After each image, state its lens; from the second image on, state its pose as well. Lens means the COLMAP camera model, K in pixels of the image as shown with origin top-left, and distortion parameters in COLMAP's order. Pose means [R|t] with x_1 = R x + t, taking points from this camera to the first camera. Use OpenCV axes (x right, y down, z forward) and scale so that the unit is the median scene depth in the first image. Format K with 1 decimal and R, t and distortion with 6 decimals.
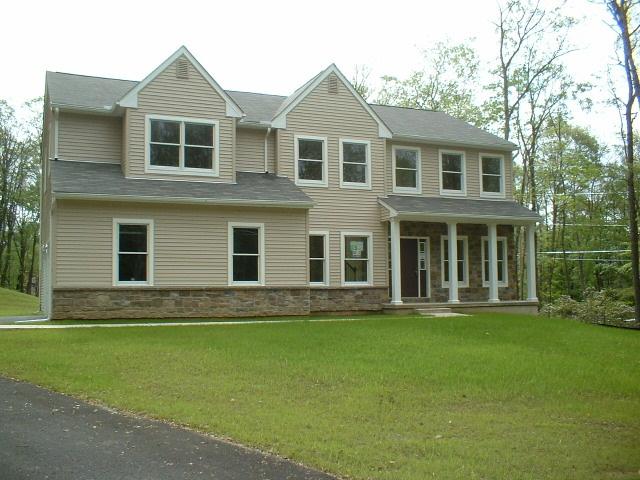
lens RADIAL K [[692.6, 0, 320.0], [0, 692.6, 240.0], [0, 0, 1]] dist [-0.081017, 0.003952]
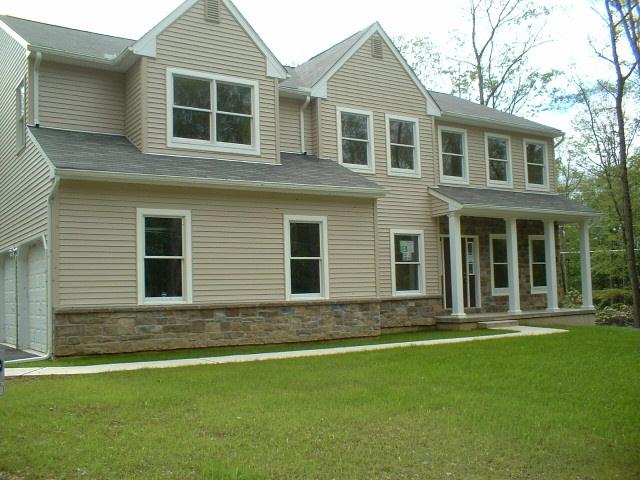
lens RADIAL K [[692.6, 0, 320.0], [0, 692.6, 240.0], [0, 0, 1]] dist [-0.081017, 0.003952]
pose [[0.983991, -0.004961, 0.178148, -0.201716], [0.006188, 0.999961, -0.006333, 0.005567], [-0.178110, 0.007334, 0.983983, 0.230037]]
